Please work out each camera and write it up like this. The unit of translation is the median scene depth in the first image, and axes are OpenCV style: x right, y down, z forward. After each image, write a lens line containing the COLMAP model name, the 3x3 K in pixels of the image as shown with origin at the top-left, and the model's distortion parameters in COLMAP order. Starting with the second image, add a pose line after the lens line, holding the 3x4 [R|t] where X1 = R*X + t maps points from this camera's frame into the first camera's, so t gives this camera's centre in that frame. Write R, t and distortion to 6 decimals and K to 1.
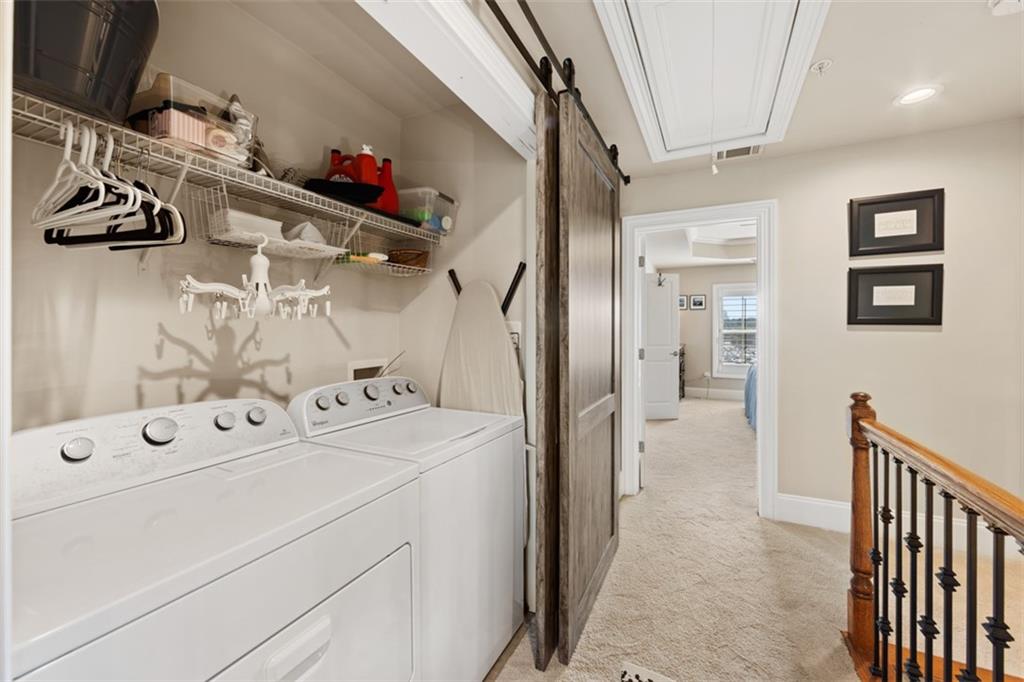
lens RADIAL K [[400.5, 0, 514.9], [0, 400.5, 336.7], [0, 0, 1]] dist [-0.002242, 0.000022]
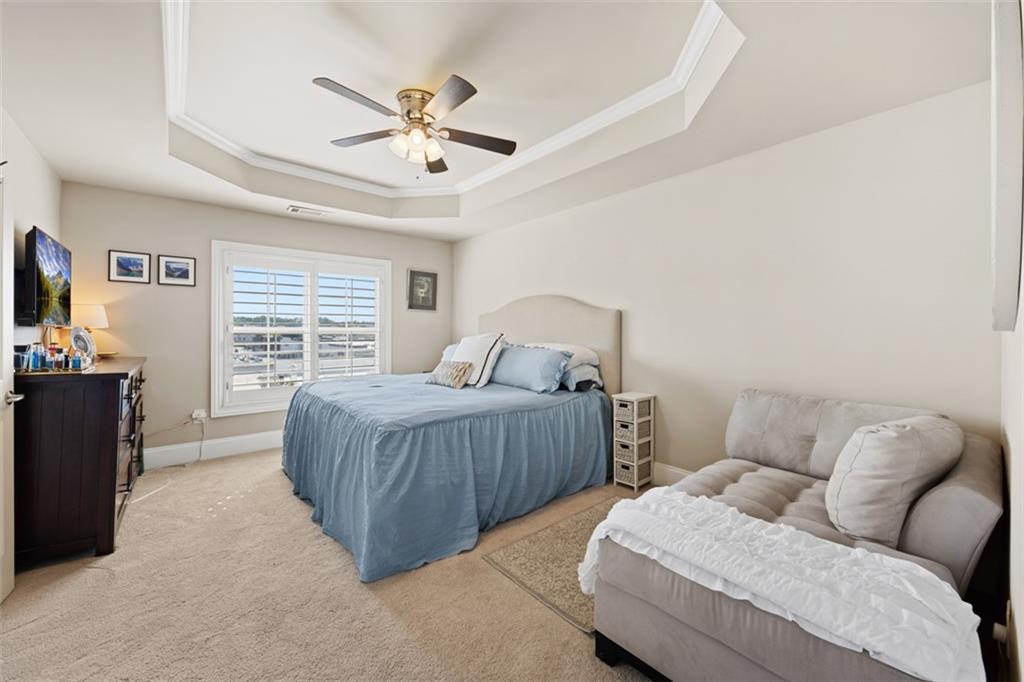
lens RADIAL K [[400.5, 0, 512.0], [0, 400.5, 335.6], [0, 0, 1]] dist [-0.002242, 0.000022]
pose [[0.388404, 0.003726, 0.921482, 0.163960], [-0.000131, 0.999992, -0.003989, -0.003930], [-0.921489, 0.001429, 0.388402, 0.430720]]
